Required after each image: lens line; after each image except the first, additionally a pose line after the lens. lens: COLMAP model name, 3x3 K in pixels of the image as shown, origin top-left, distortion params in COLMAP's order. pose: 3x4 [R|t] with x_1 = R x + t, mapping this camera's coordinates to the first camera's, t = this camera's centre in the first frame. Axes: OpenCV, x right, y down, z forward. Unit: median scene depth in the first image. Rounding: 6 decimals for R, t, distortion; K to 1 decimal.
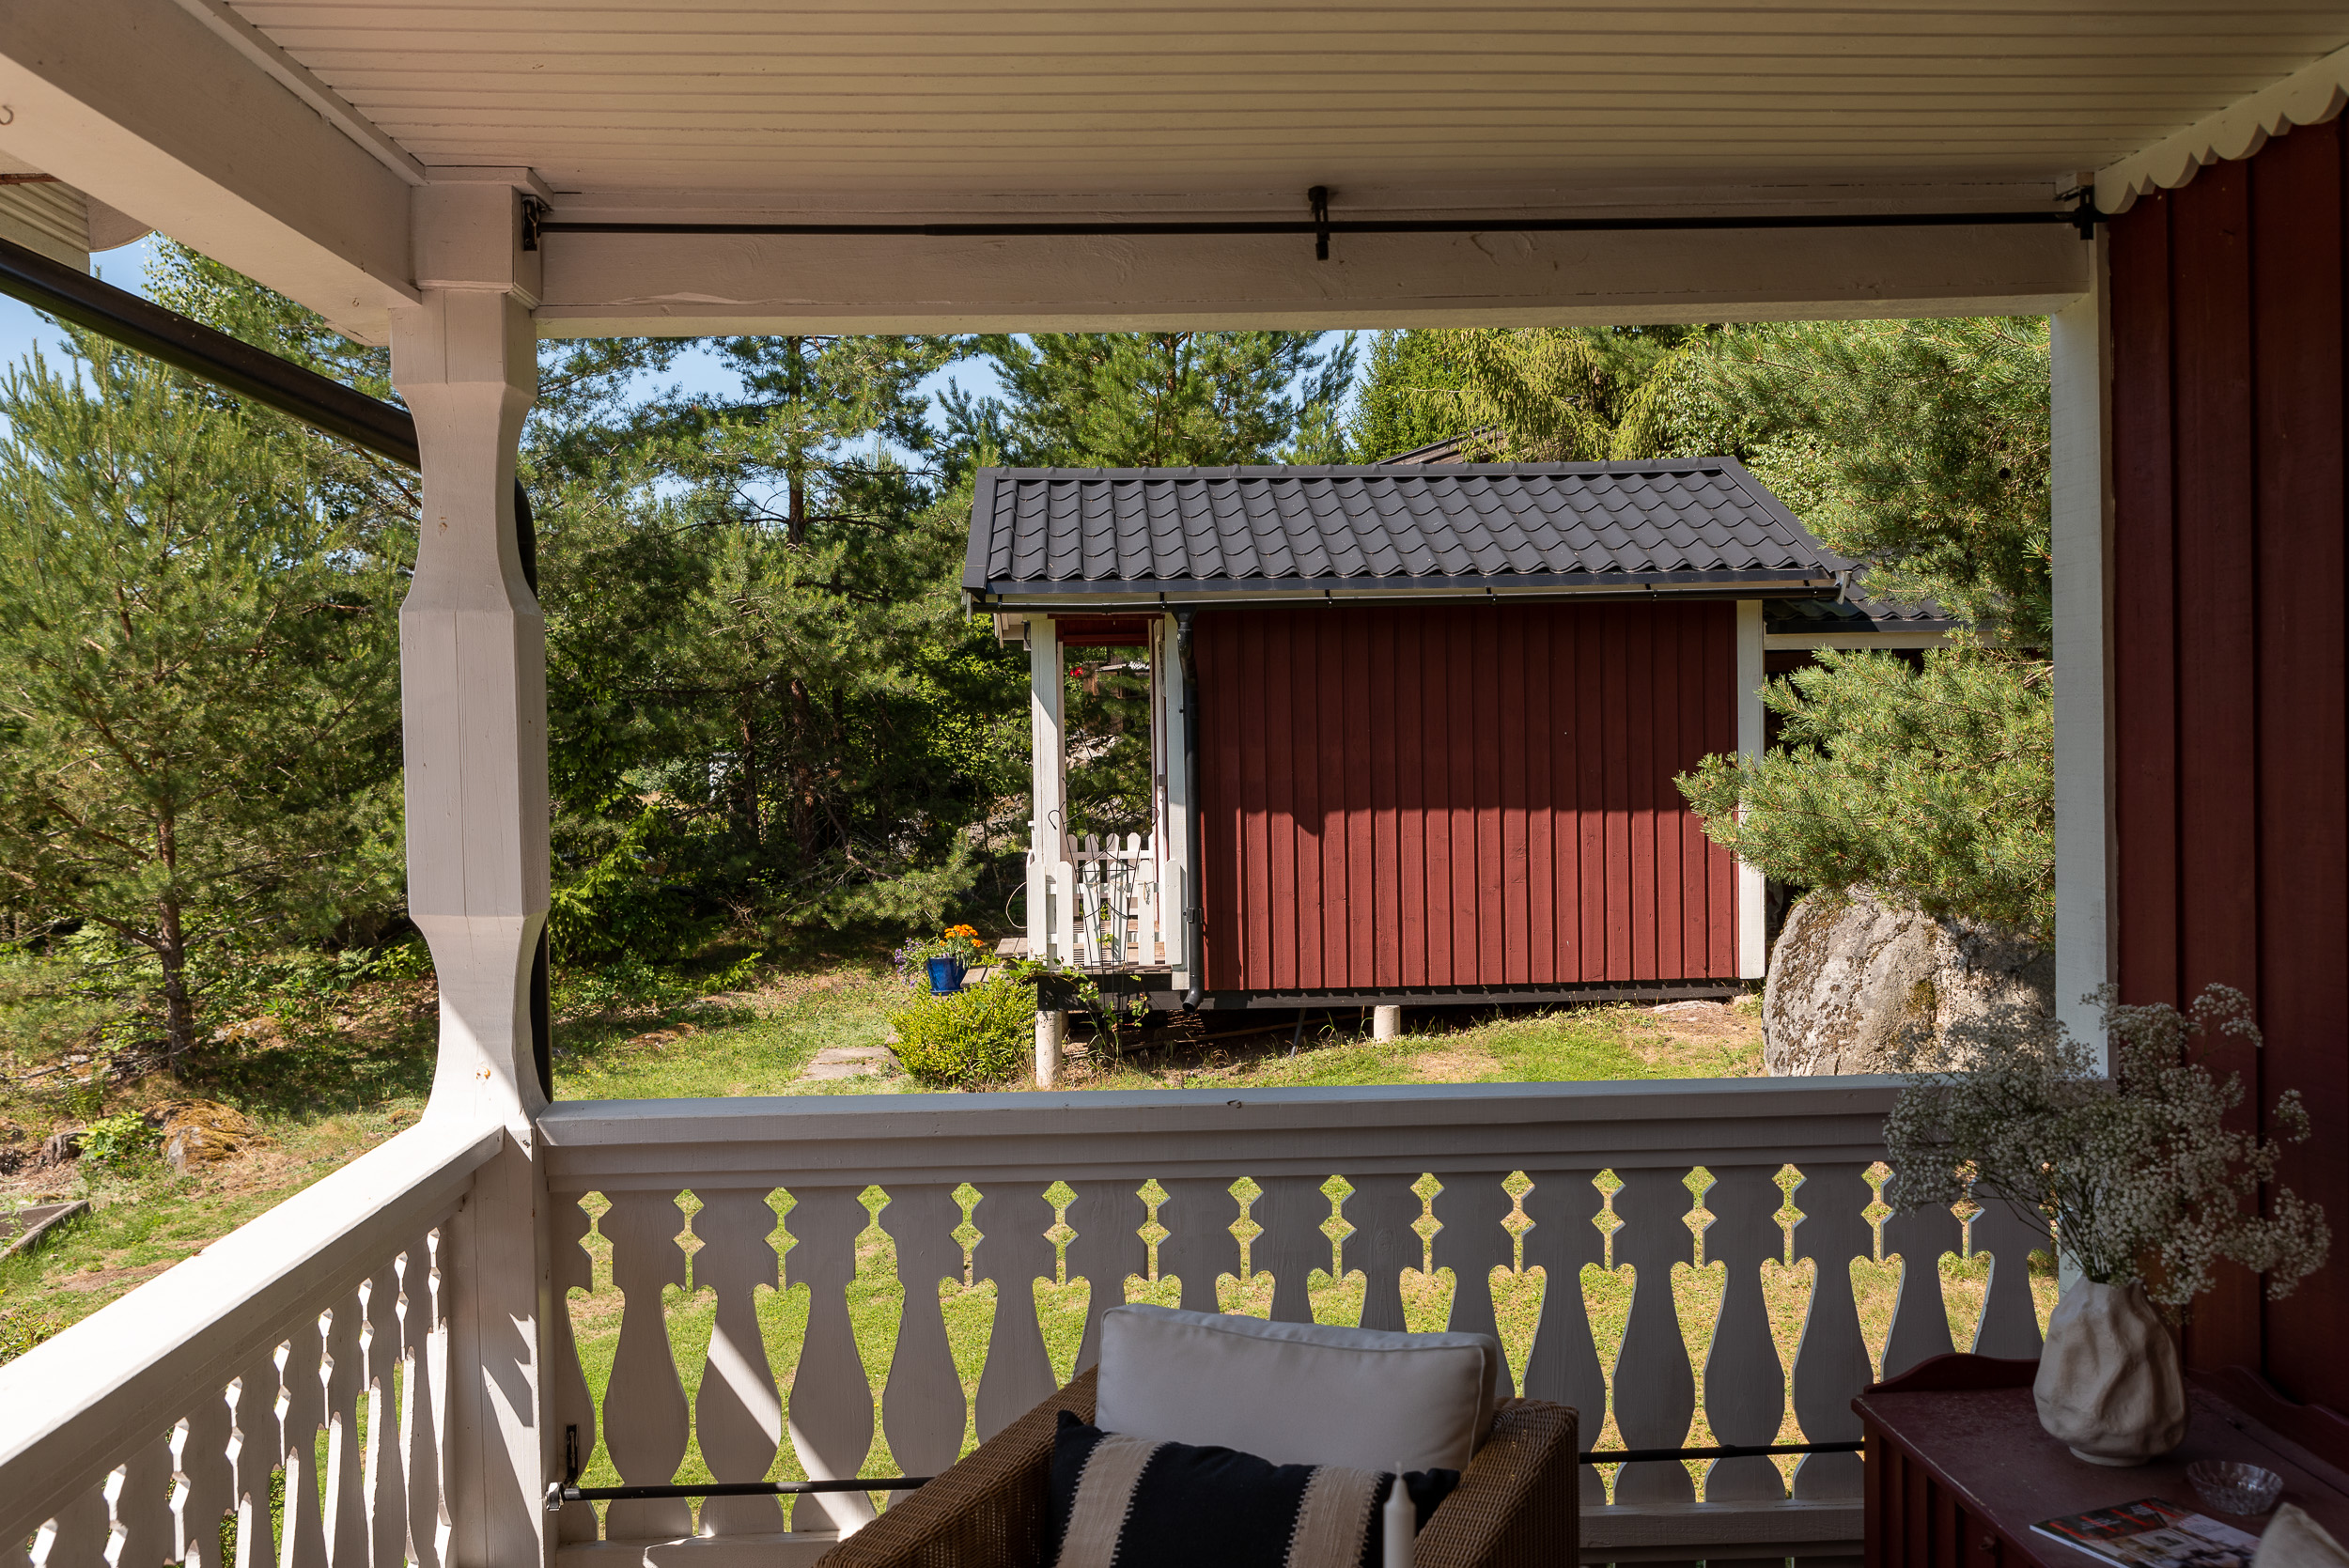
lens RADIAL K [[2097.9, 0, 1174.5], [0, 2097.9, 784.0], [0, 0, 1]] dist [-0.018450, 0.024519]
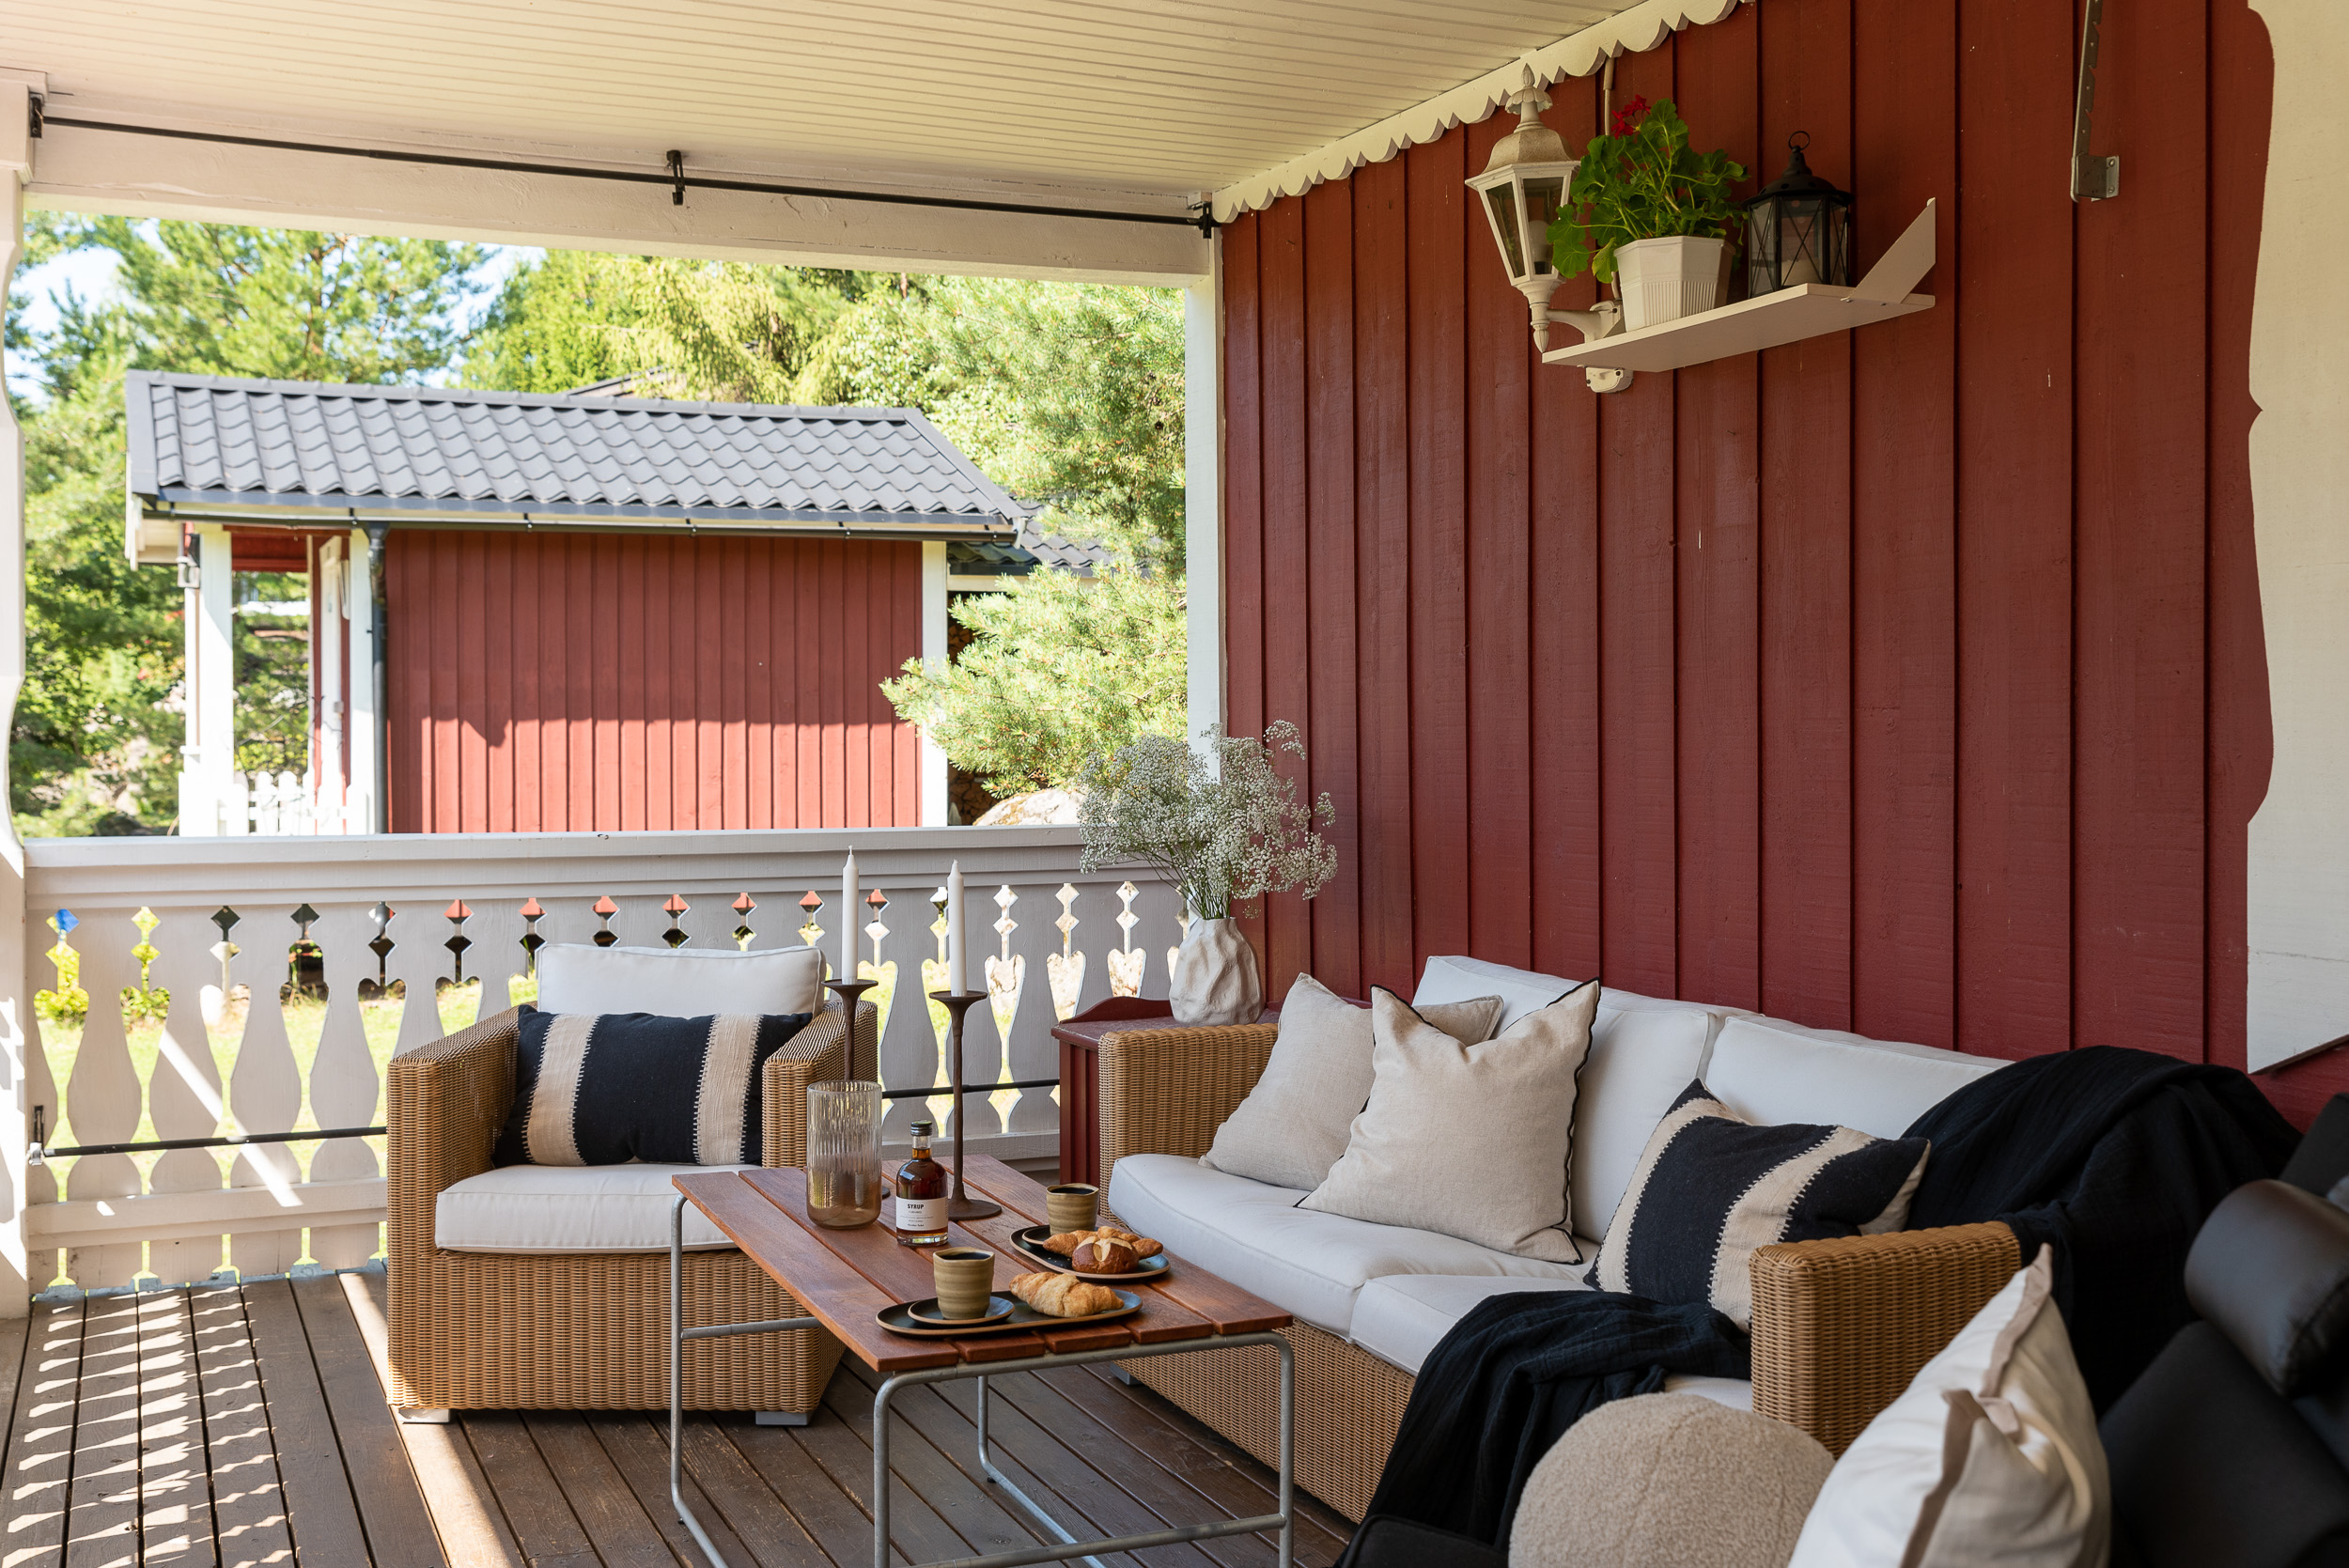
lens RADIAL K [[3365.2, 0, 1174.5], [0, 3365.2, 784.0], [0, 0, 1]] dist [0.004780, 0.019316]
pose [[0.930097, 0.026000, 0.366393, -0.232305], [-0.001830, 0.997807, -0.066162, 0.146634], [-0.367310, 0.060867, 0.928105, -0.613106]]
